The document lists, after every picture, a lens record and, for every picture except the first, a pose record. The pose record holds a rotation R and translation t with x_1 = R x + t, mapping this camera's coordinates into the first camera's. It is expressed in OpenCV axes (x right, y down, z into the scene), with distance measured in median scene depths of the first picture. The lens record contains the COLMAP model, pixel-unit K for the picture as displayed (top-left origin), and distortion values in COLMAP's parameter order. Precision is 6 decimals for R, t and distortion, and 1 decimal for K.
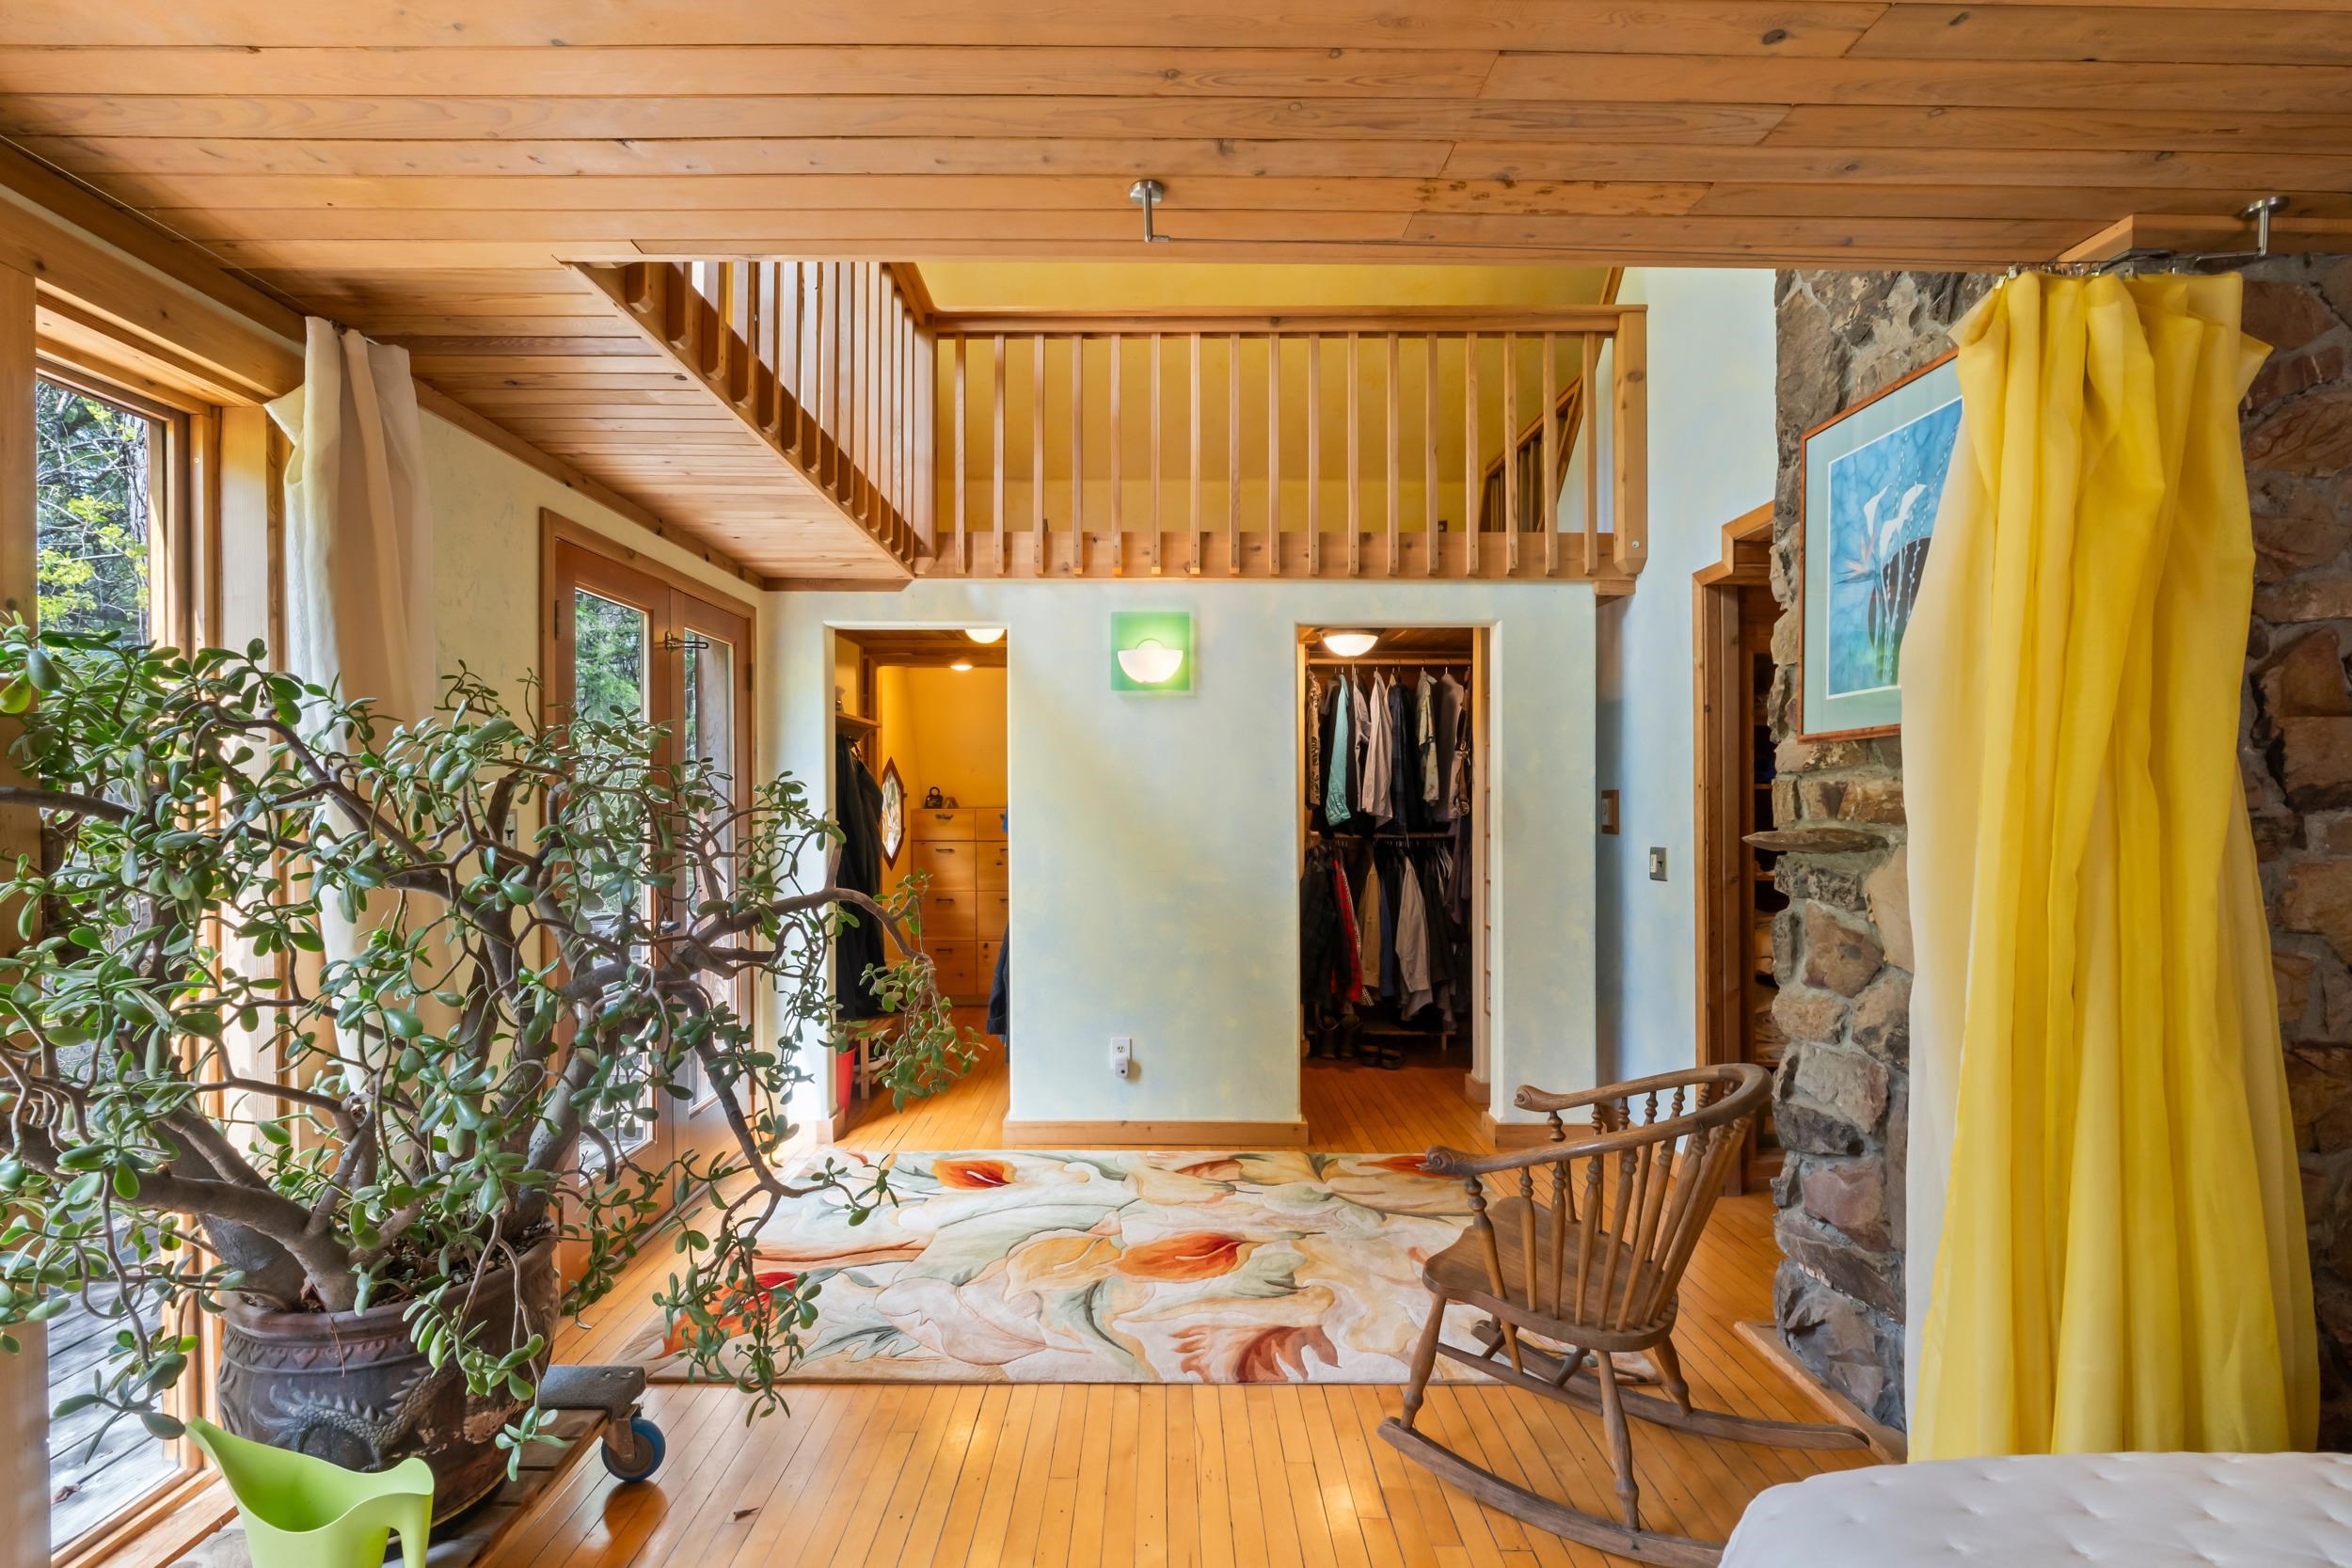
lens RADIAL K [[997.2, 0, 1191.3], [0, 997.2, 805.2], [0, 0, 1]] dist [-0.001727, -0.000393]
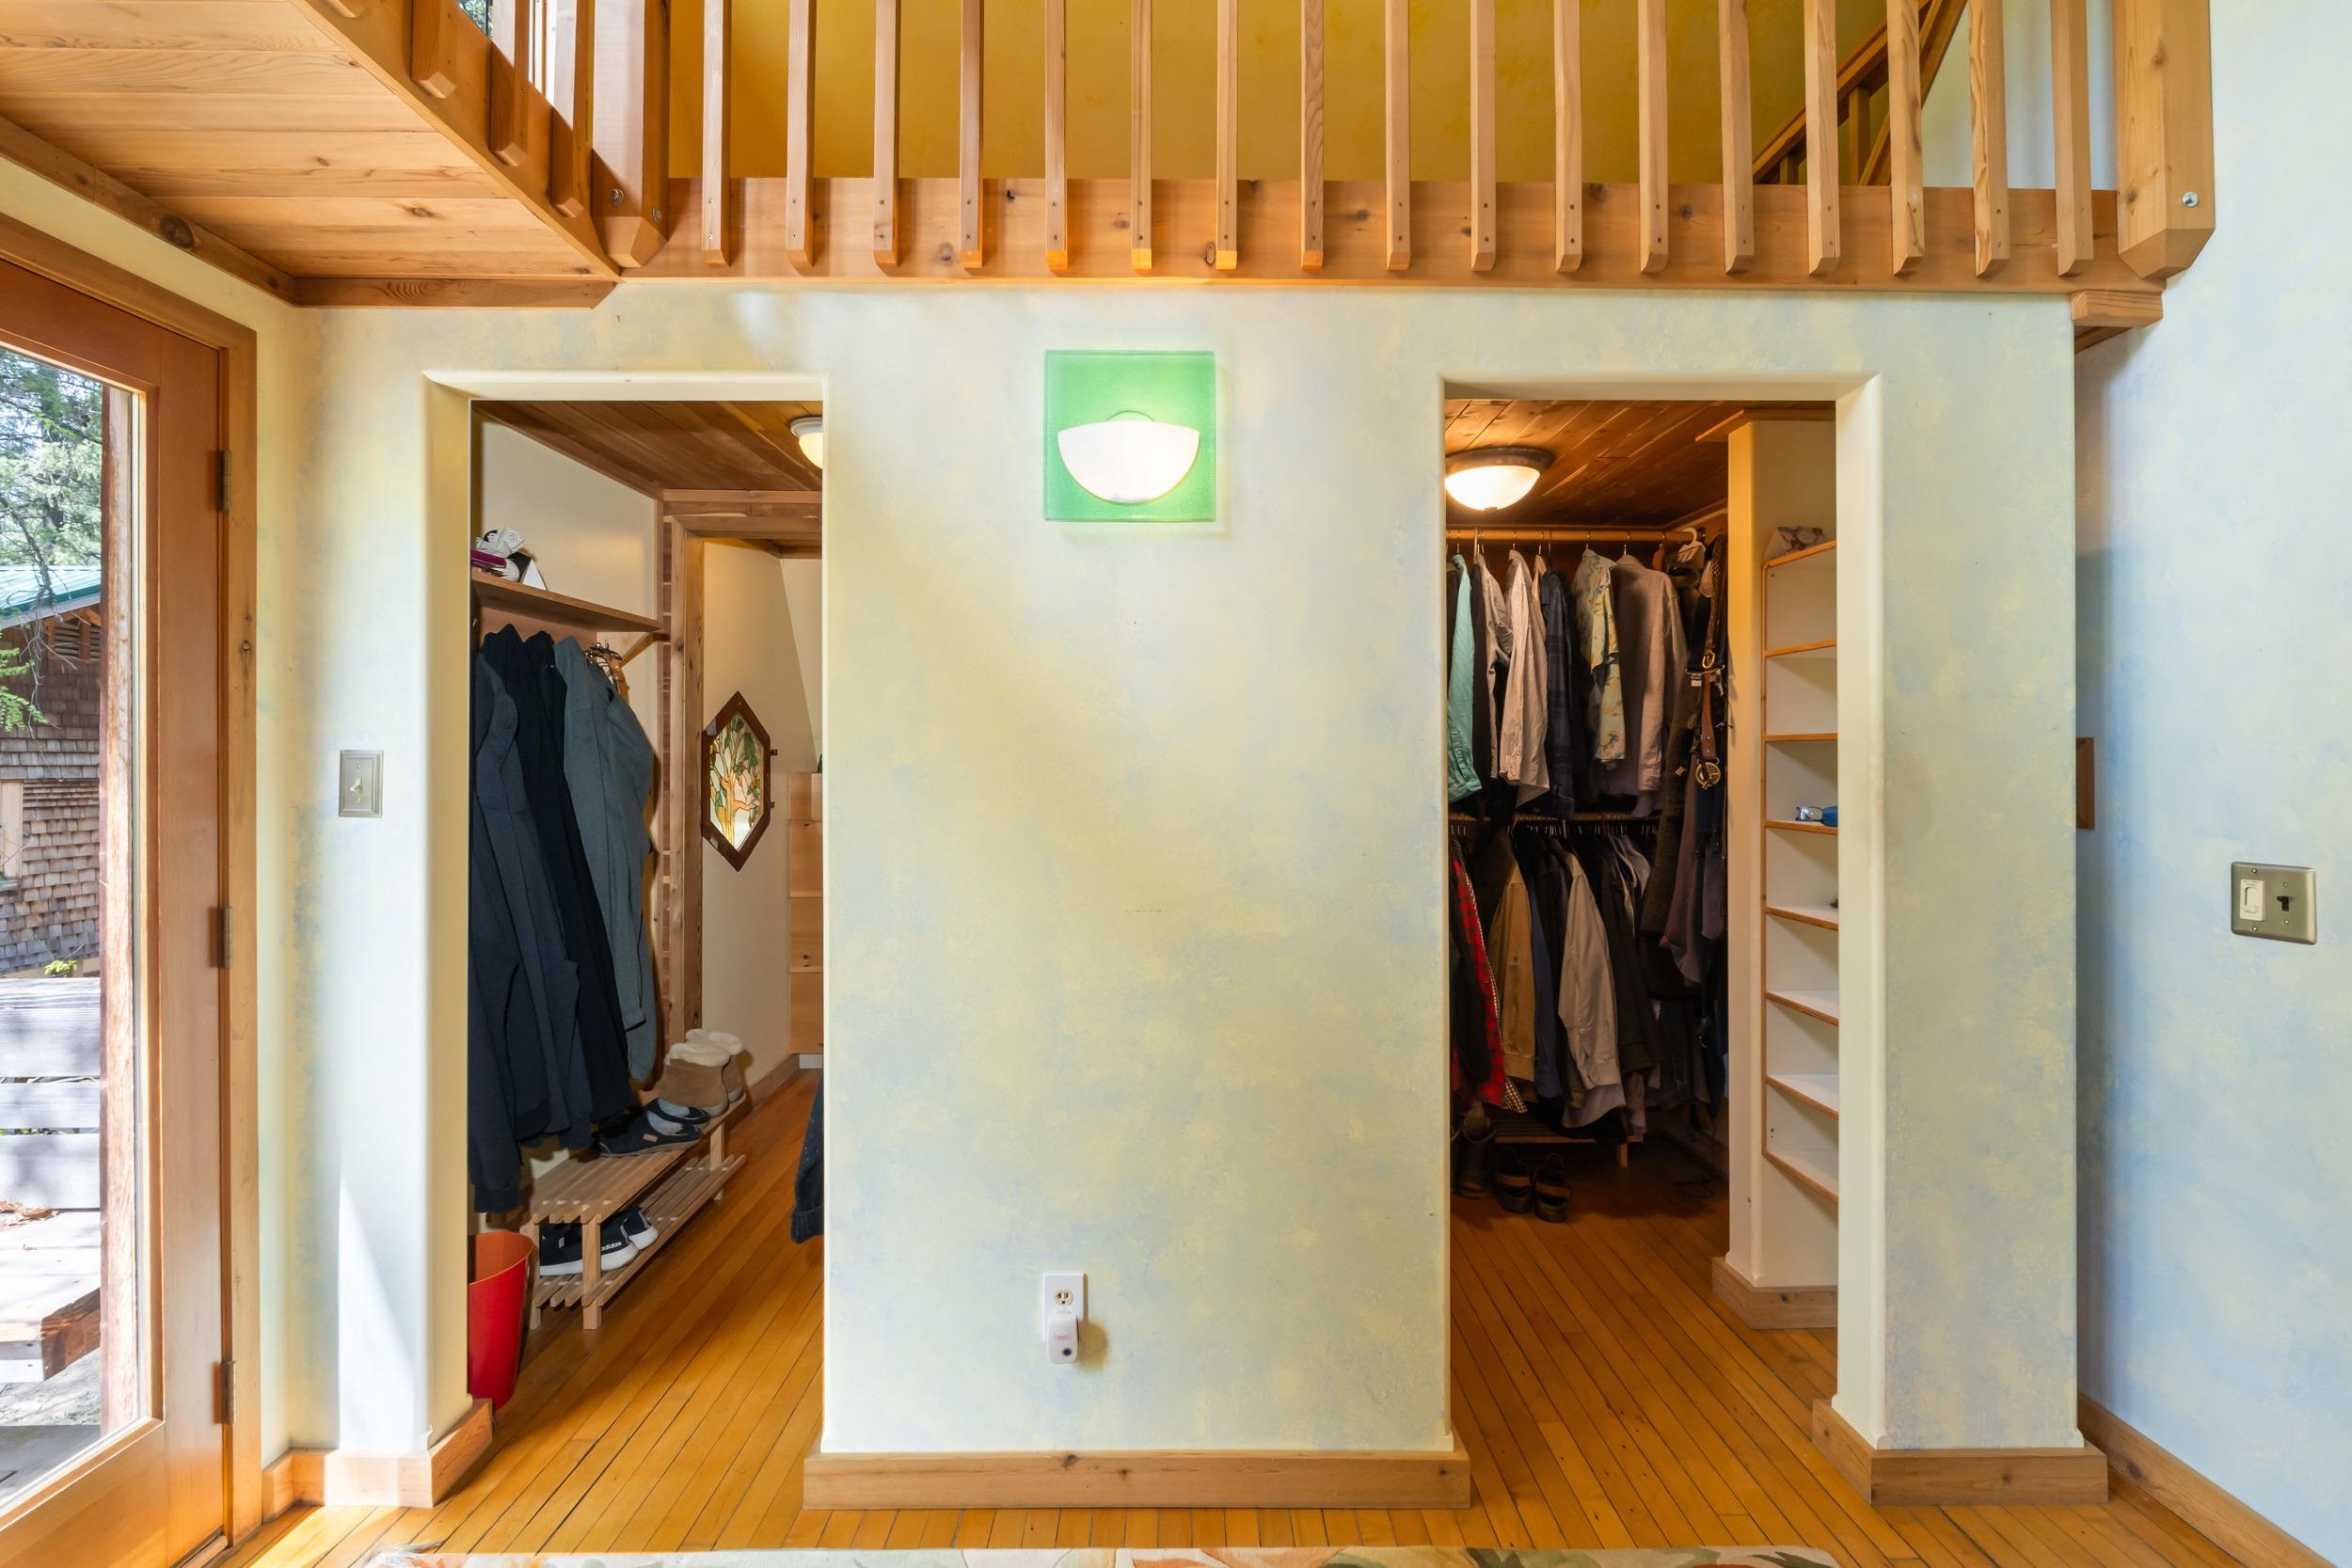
lens RADIAL K [[1040.3, 0, 1190.1], [0, 1040.3, 756.2], [0, 0, 1]] dist [0.000517, 0.000006]
pose [[0.999856, 0.001650, -0.016889, -0.004354], [-0.001782, 0.999968, -0.007821, -0.002528], [0.016876, 0.007850, 0.999827, 0.511900]]
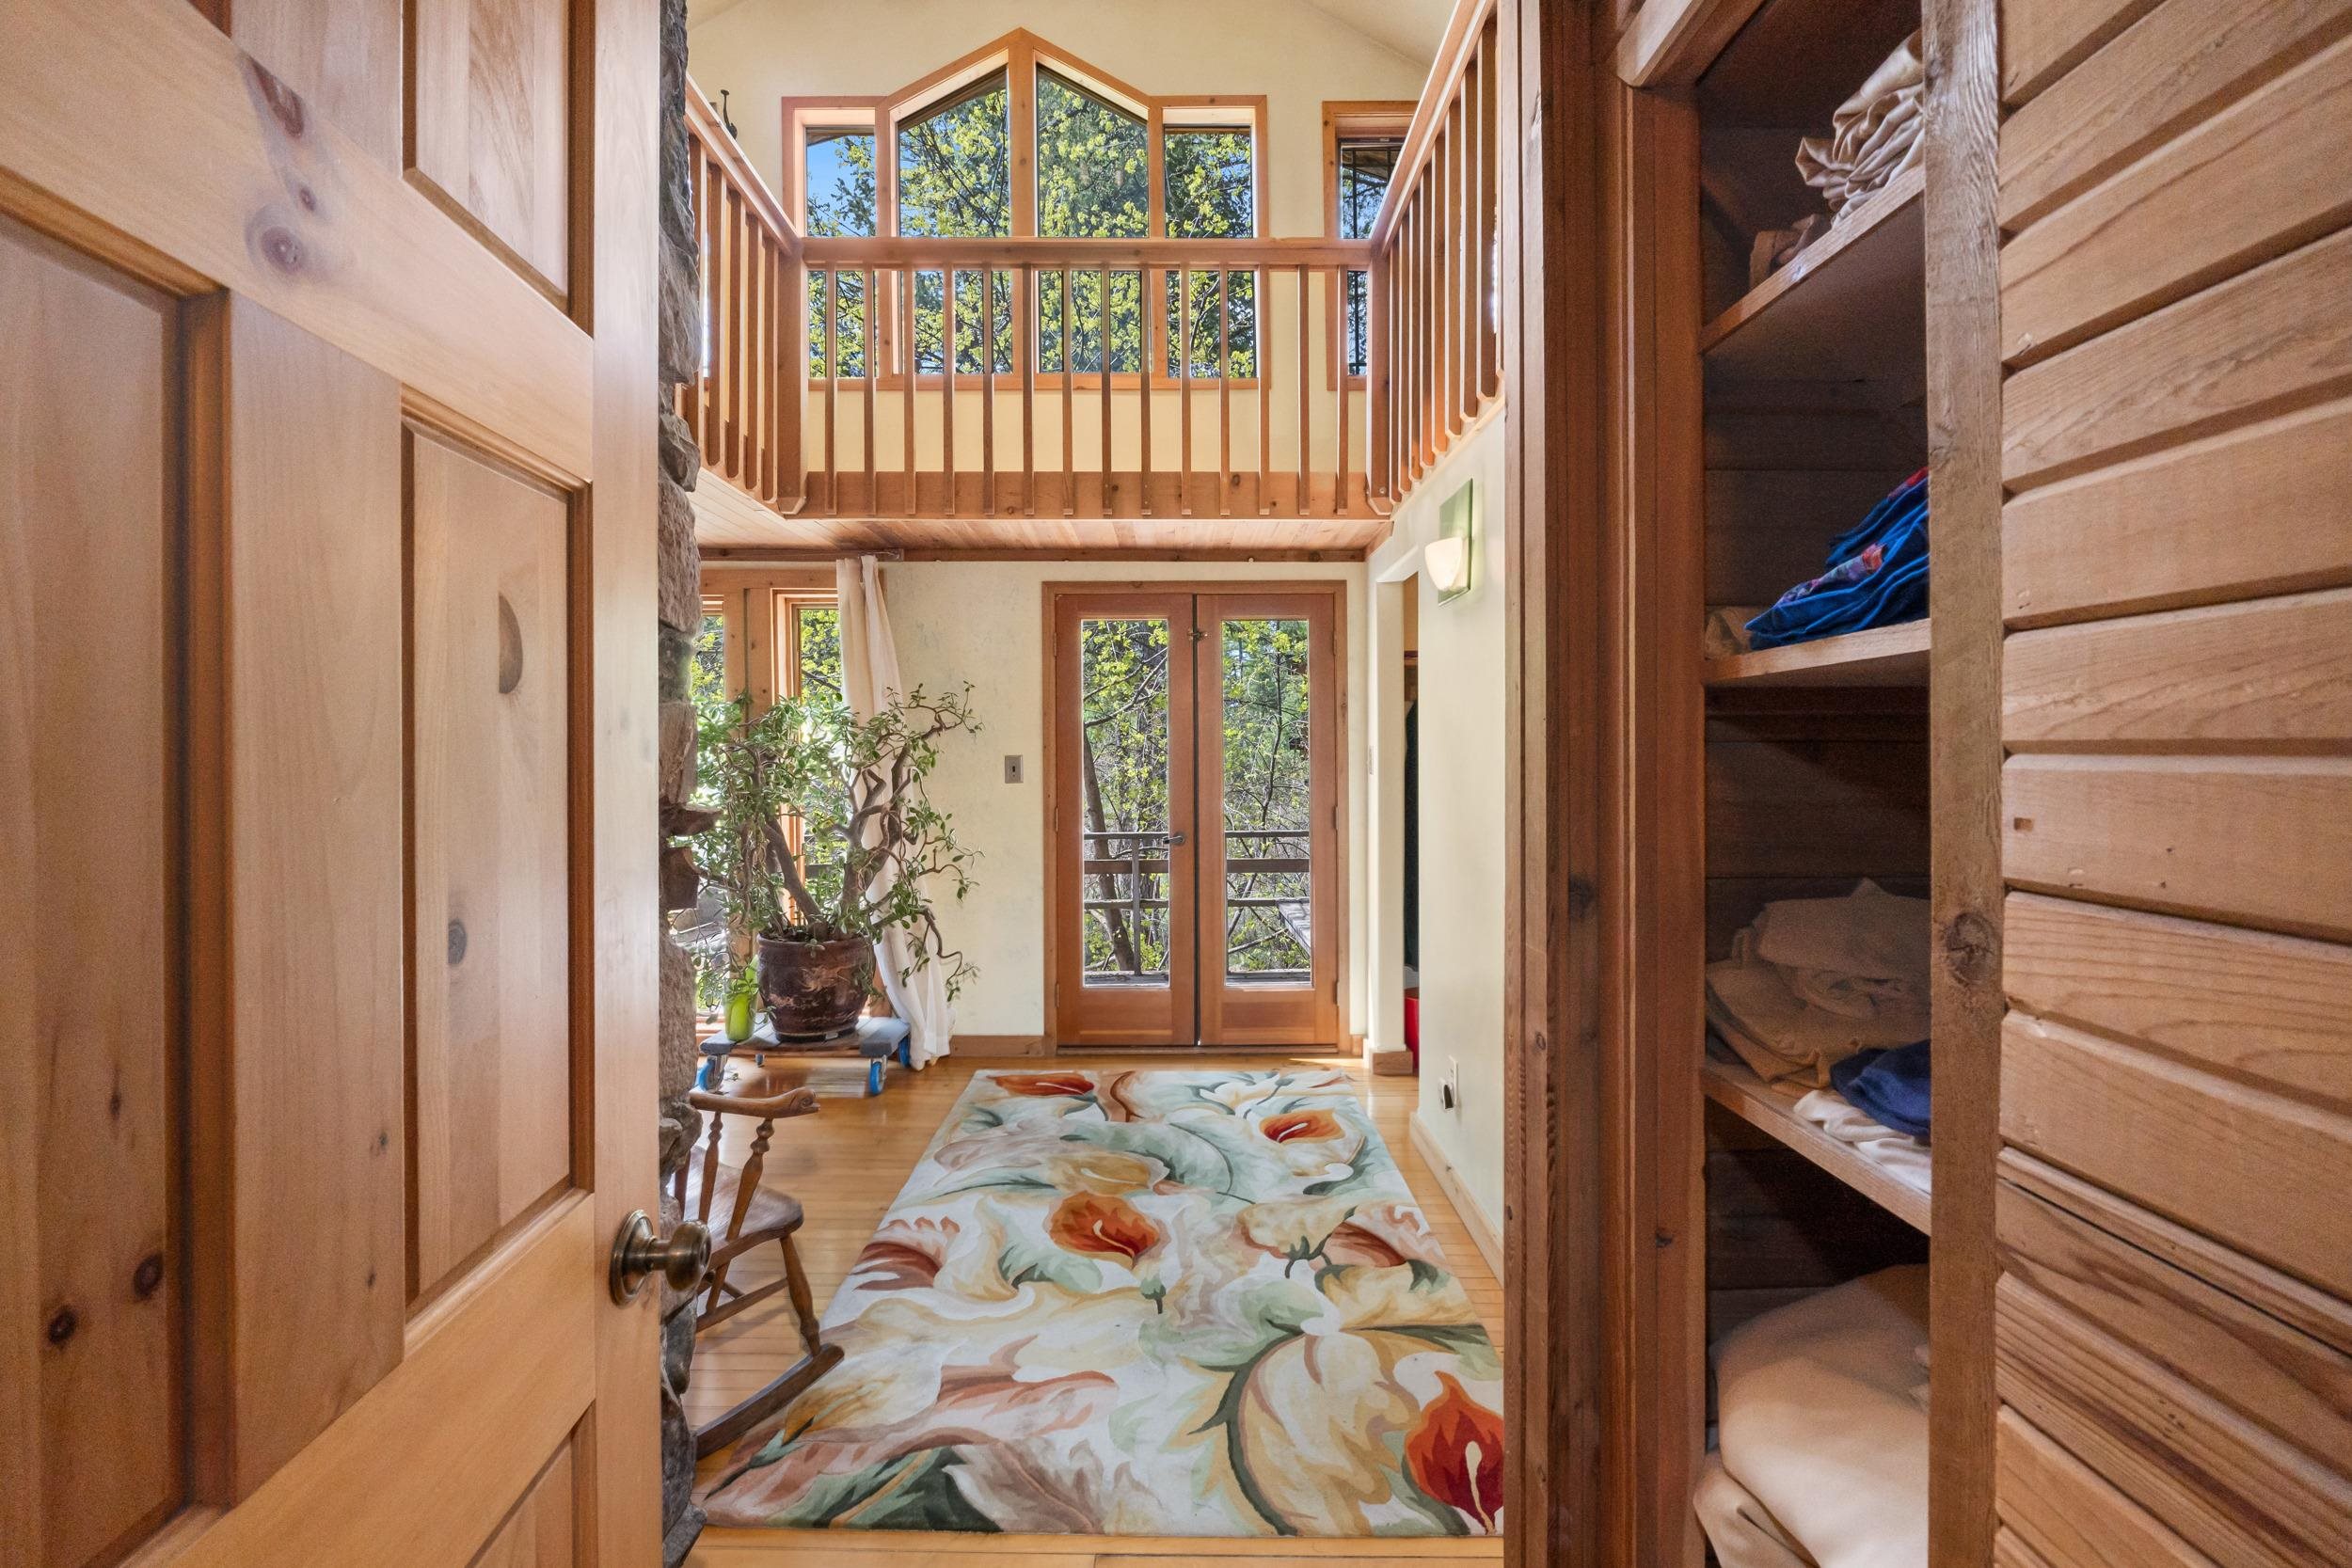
lens RADIAL K [[1040.3, 0, 1190.1], [0, 1040.3, 756.2], [0, 0, 1]] dist [0.000517, 0.000006]
pose [[-0.022620, 0.003523, -0.999738, 0.728833], [-0.001145, 0.999993, 0.003550, -0.001194], [0.999743, 0.001225, -0.022615, 0.814125]]
